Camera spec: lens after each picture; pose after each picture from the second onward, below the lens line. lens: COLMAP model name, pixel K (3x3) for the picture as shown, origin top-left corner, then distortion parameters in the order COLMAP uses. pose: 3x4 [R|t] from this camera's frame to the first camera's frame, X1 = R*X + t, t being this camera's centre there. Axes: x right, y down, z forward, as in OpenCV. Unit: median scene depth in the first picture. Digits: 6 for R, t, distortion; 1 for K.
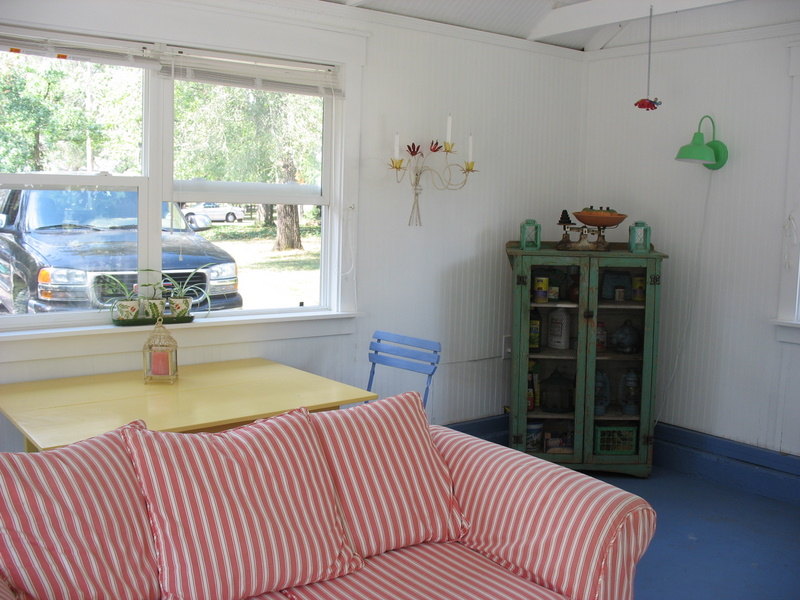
lens RADIAL K [[830.7, 0, 400.0], [0, 830.7, 300.0], [0, 0, 1]] dist [-0.192097, 0.216705]
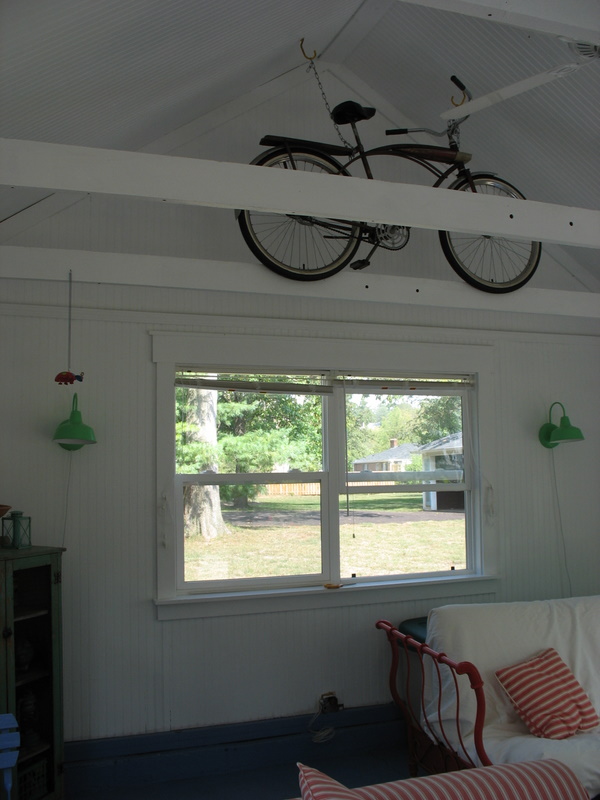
lens RADIAL K [[830.7, 0, 300.0], [0, 830.7, 400.0], [0, 0, 1]] dist [-0.192097, 0.216705]
pose [[0.242615, 0.068990, 0.967667, -0.533095], [0.120217, 0.987642, -0.100555, -0.105676], [-0.962645, 0.140726, 0.231323, 0.599260]]
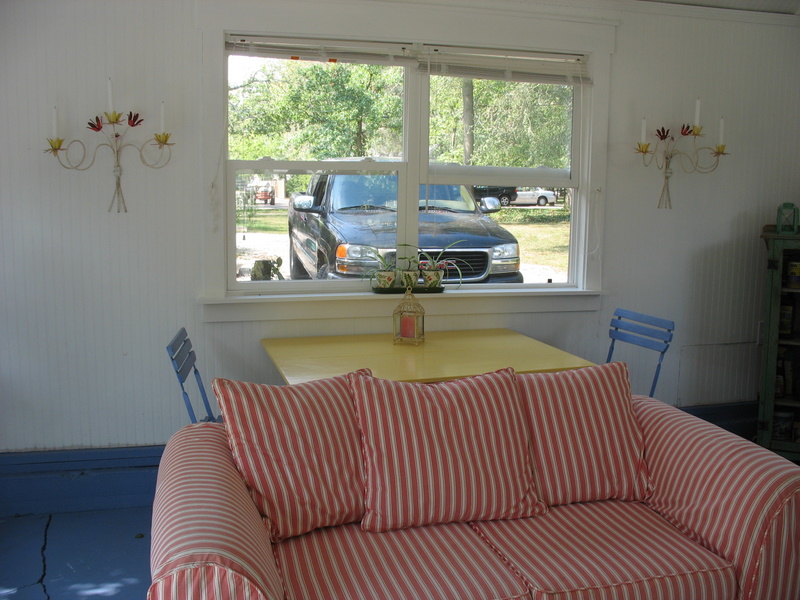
lens RADIAL K [[830.7, 0, 400.0], [0, 830.7, 300.0], [0, 0, 1]] dist [-0.192097, 0.216705]
pose [[0.929950, 0.038860, -0.365626, 0.094500], [-0.031726, 0.999171, 0.025504, 0.008957], [0.366314, -0.012117, 0.930412, -0.060623]]
